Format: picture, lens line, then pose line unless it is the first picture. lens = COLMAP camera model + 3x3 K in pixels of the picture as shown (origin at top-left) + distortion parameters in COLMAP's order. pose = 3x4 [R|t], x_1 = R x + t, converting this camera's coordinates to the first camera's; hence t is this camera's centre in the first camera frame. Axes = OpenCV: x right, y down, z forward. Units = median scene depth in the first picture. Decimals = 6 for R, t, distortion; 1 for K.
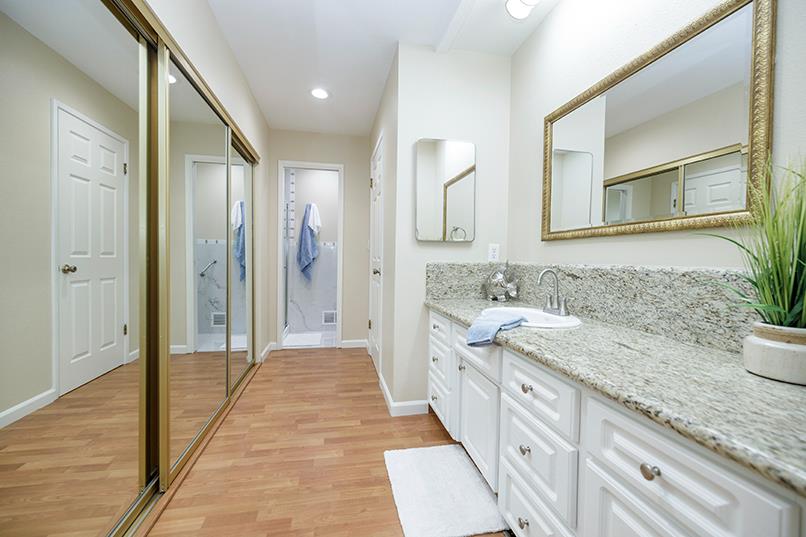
lens RADIAL K [[341.0, 0, 400.3], [0, 341.0, 266.8], [0, 0, 1]] dist [0.003625, 0.000099]
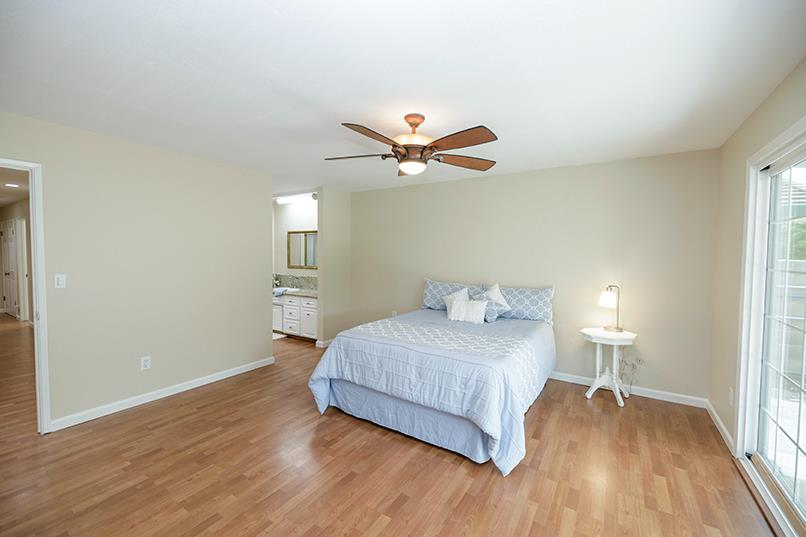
lens RADIAL K [[341.0, 0, 408.4], [0, 341.0, 269.7], [0, 0, 1]] dist [0.003625, 0.000099]
pose [[0.690219, -0.034204, 0.722792, -1.448434], [0.014892, 0.999342, 0.033071, -0.181765], [-0.723447, -0.012062, 0.690274, -2.645585]]
